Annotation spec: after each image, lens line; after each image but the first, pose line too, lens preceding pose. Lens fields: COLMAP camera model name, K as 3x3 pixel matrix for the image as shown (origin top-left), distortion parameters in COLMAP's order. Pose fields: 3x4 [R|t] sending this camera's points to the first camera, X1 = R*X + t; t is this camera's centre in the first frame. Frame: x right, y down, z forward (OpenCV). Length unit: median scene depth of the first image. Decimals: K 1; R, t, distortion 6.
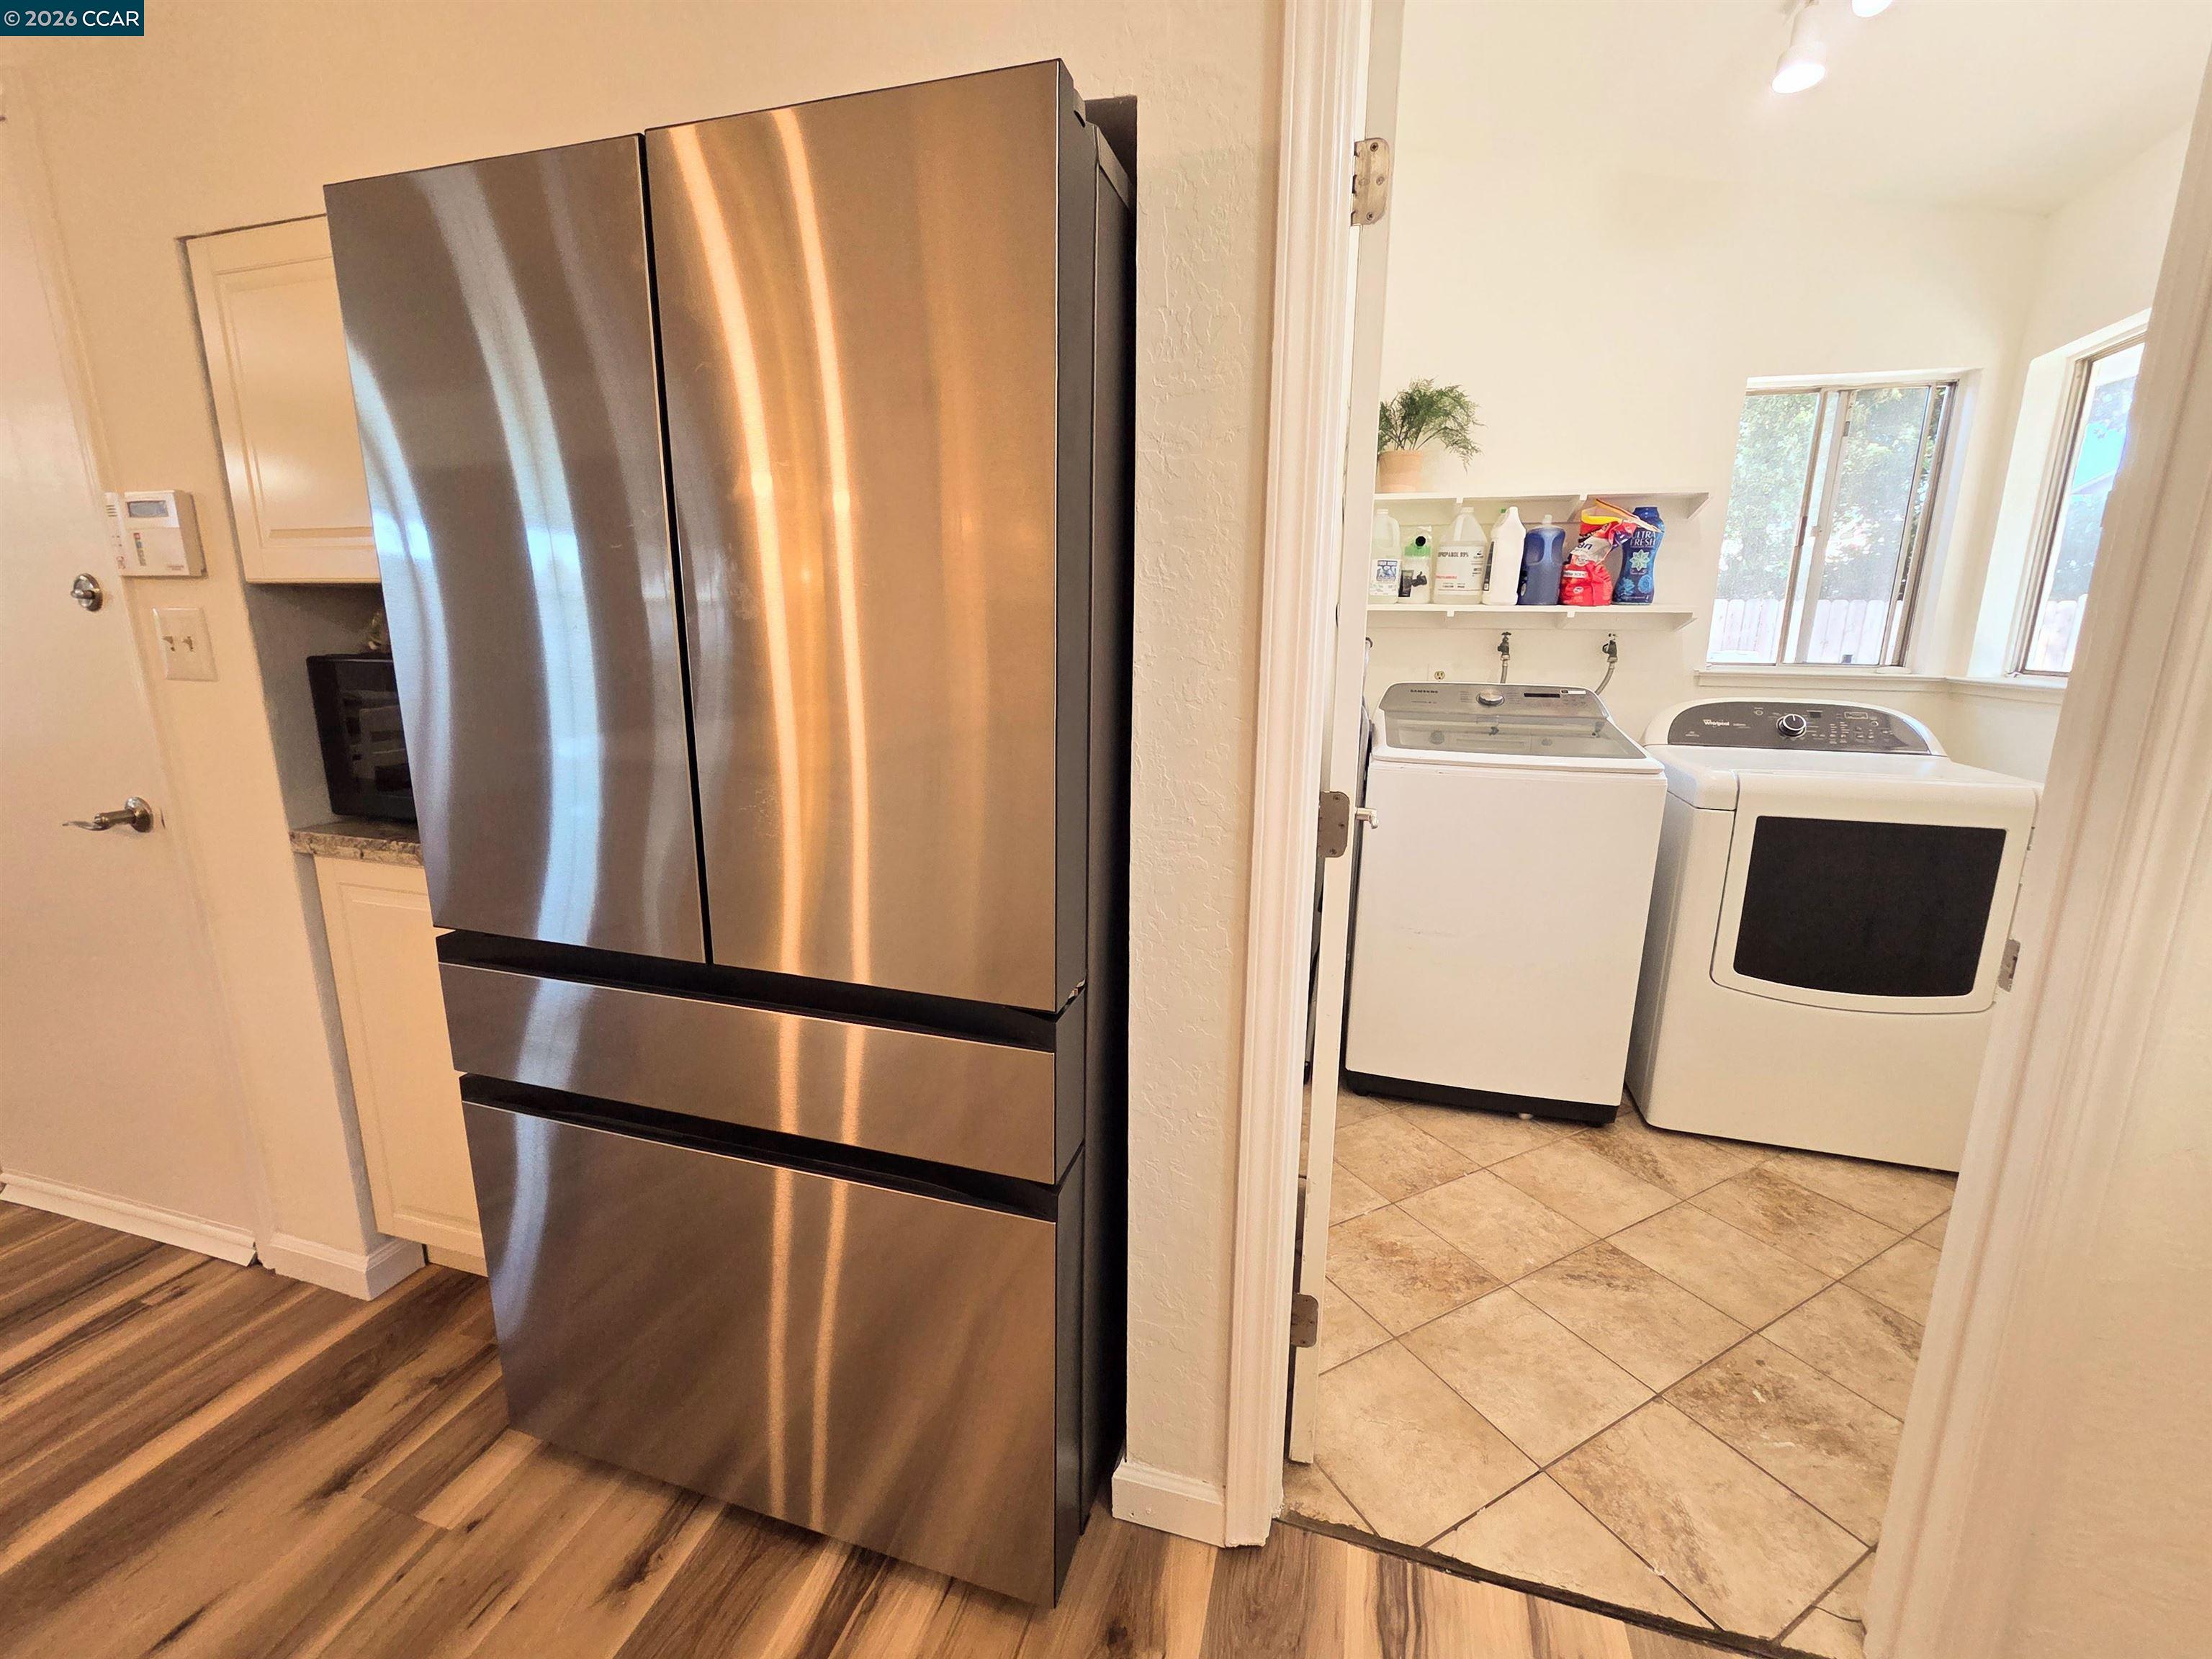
lens RADIAL K [[903.0, 0, 1101.6], [0, 903.0, 827.9], [0, 0, 1]] dist [-0.002949, 0.001613]
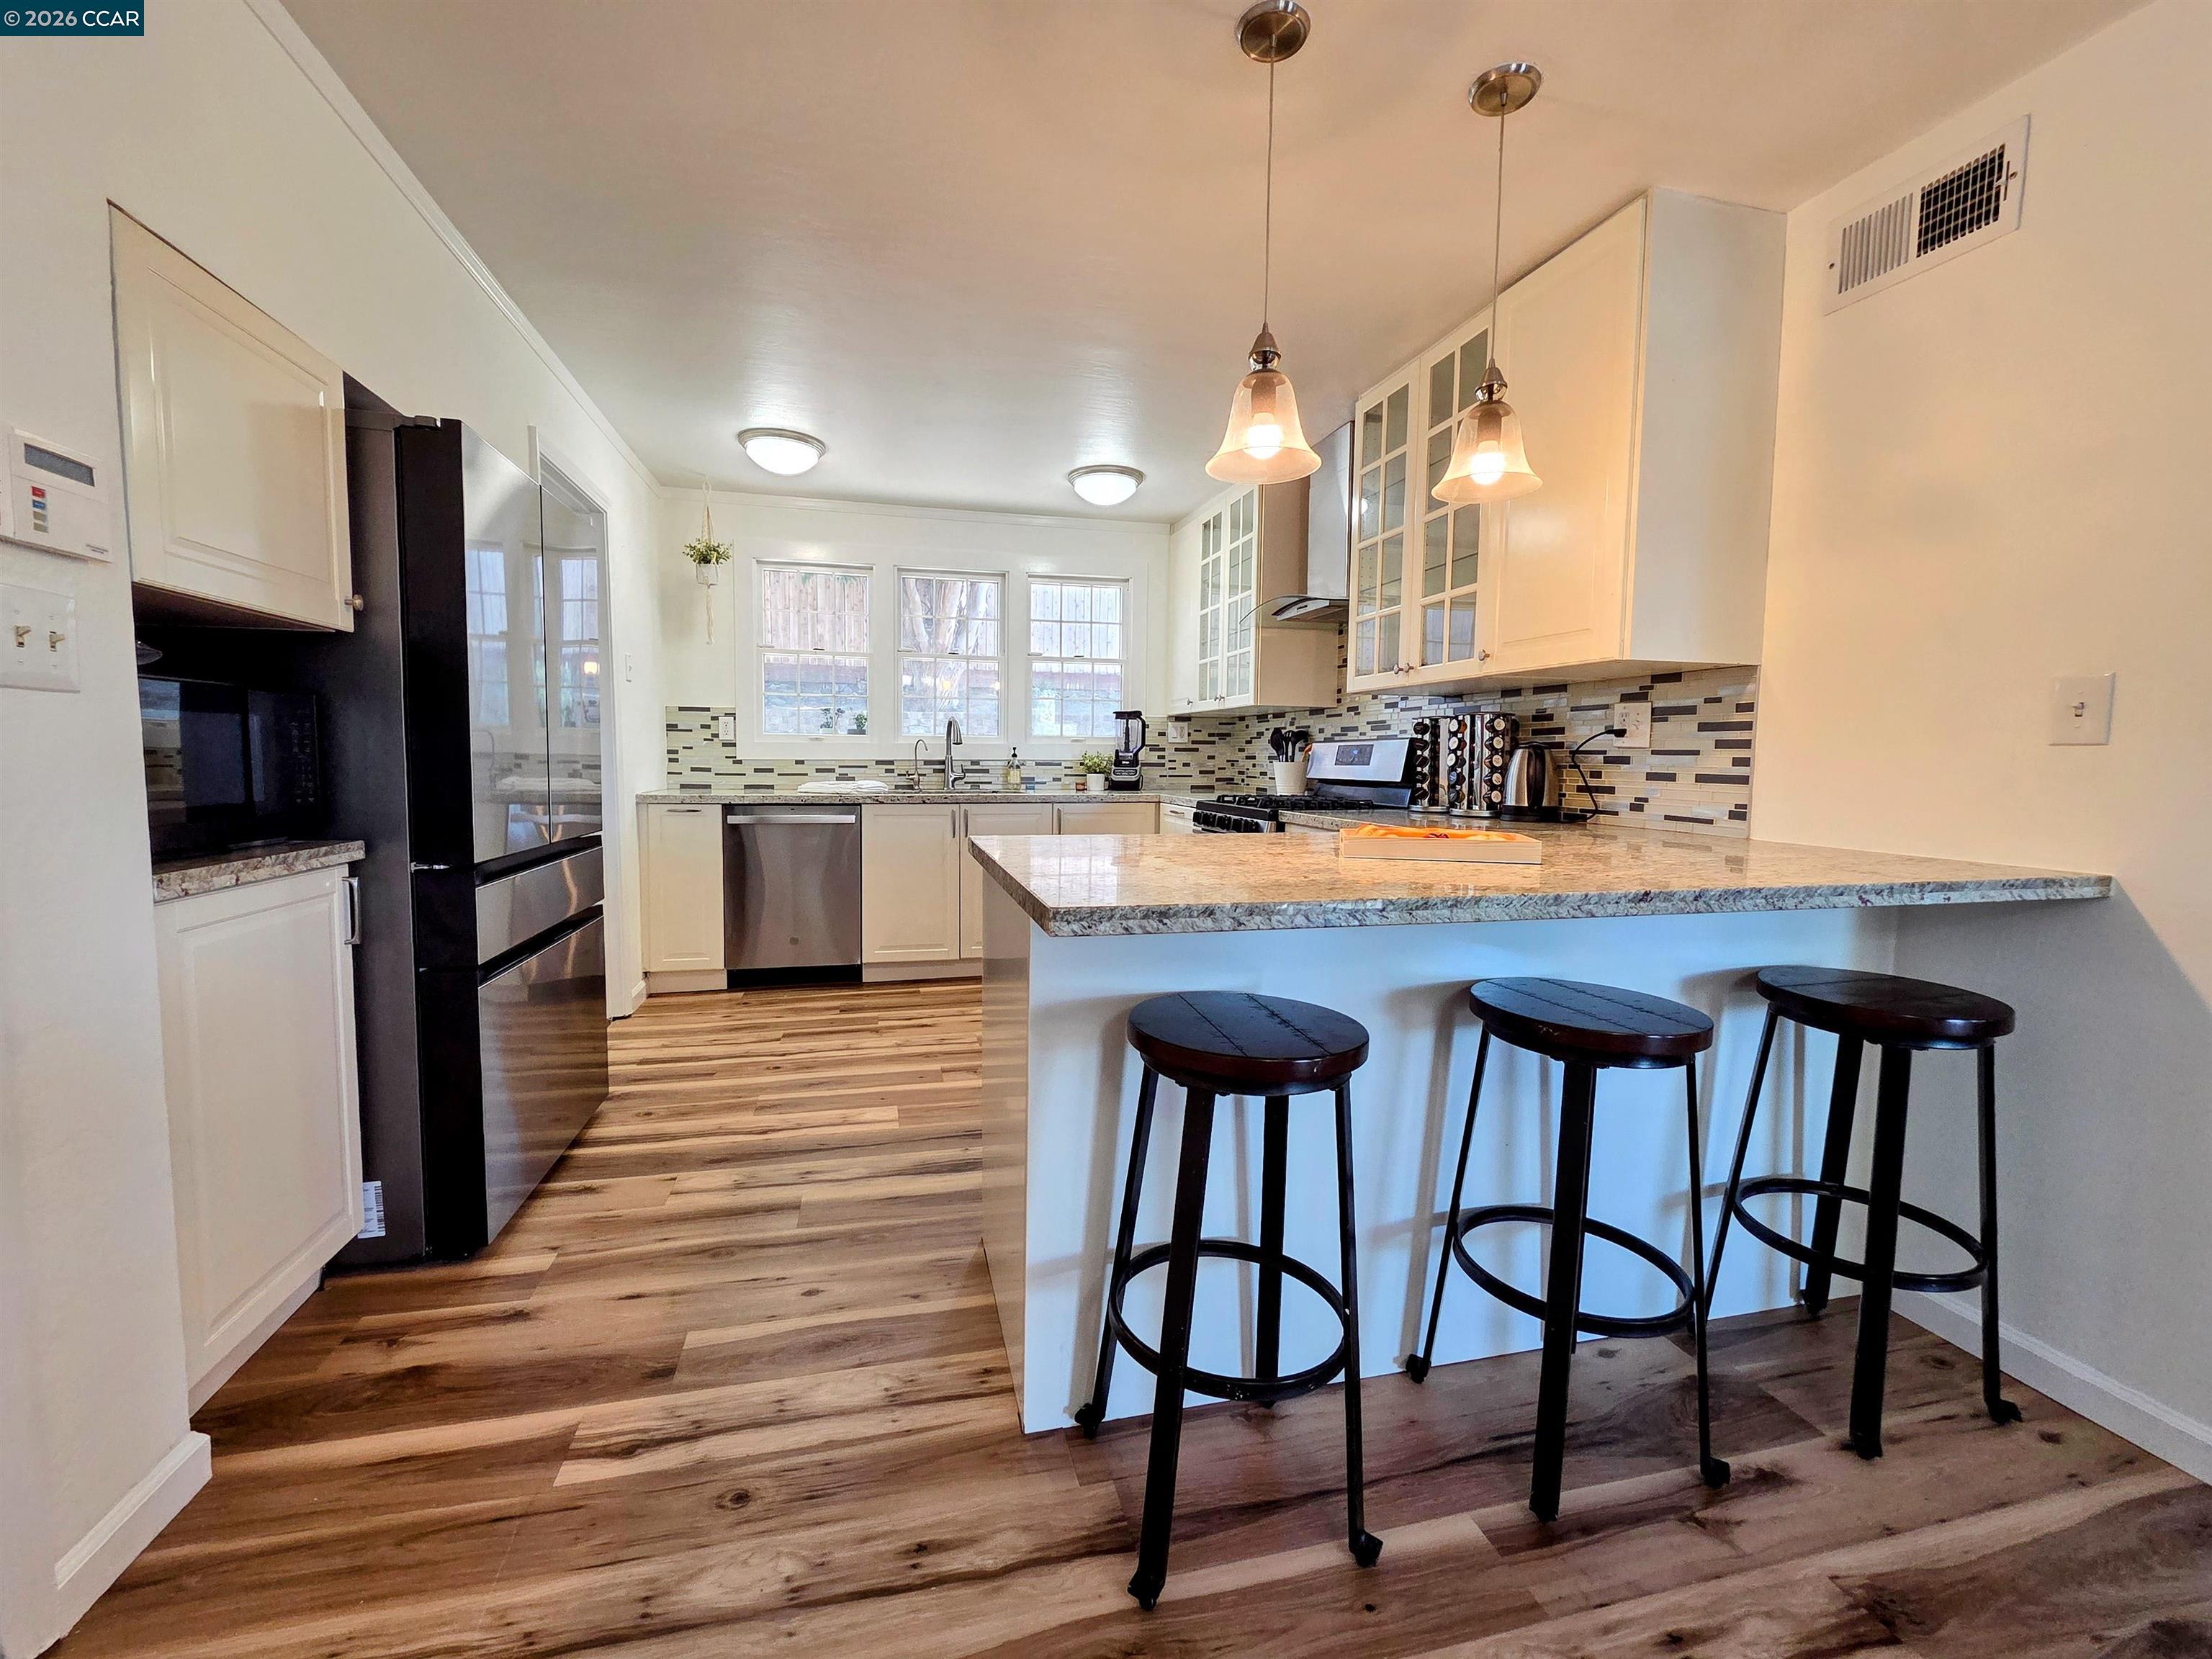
lens RADIAL K [[903.0, 0, 1107.7], [0, 903.0, 829.4], [0, 0, 1]] dist [-0.002949, 0.001613]
pose [[-0.513449, -0.088715, 0.853522, -1.336019], [0.158033, 0.967854, 0.195666, -0.040648], [-0.843443, 0.235349, -0.482923, 0.425454]]
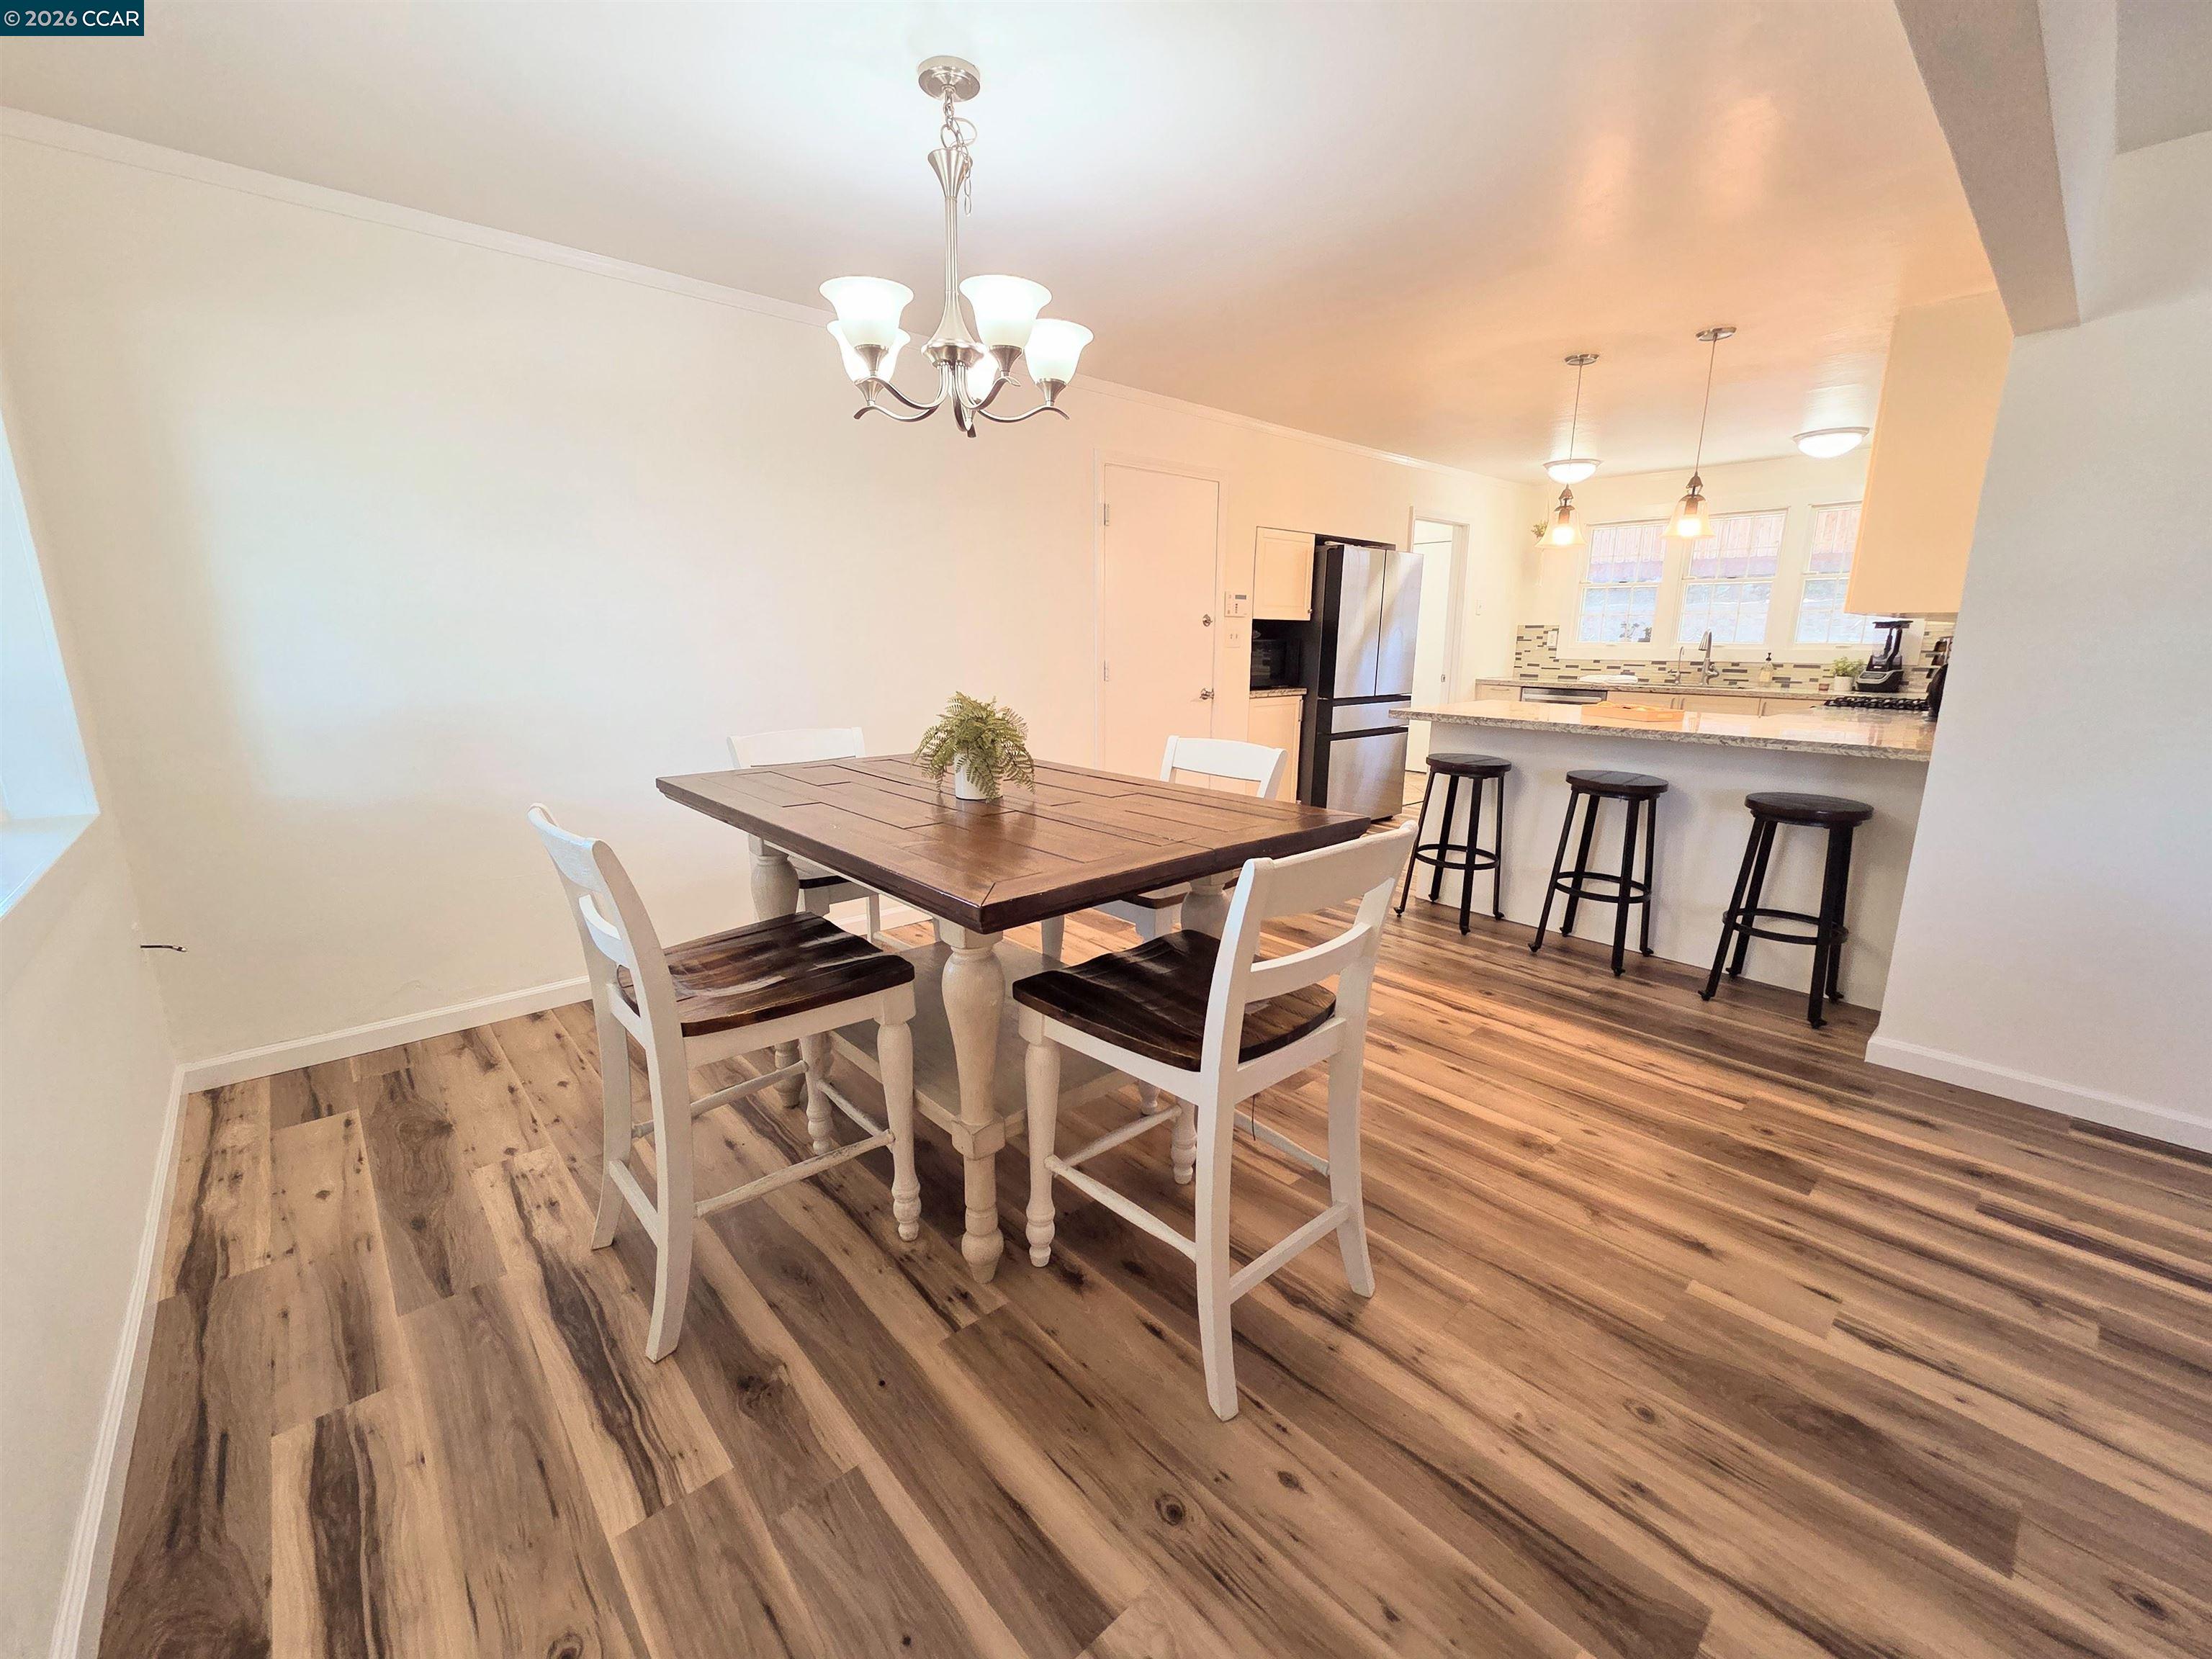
lens RADIAL K [[903.0, 0, 1106.9], [0, 903.0, 824.9], [0, 0, 1]] dist [-0.002949, 0.001613]
pose [[0.525072, -0.187202, 0.830214, -2.666483], [0.174577, 0.978456, 0.110216, 0.016795], [-0.832960, 0.087064, 0.546441, -0.232608]]
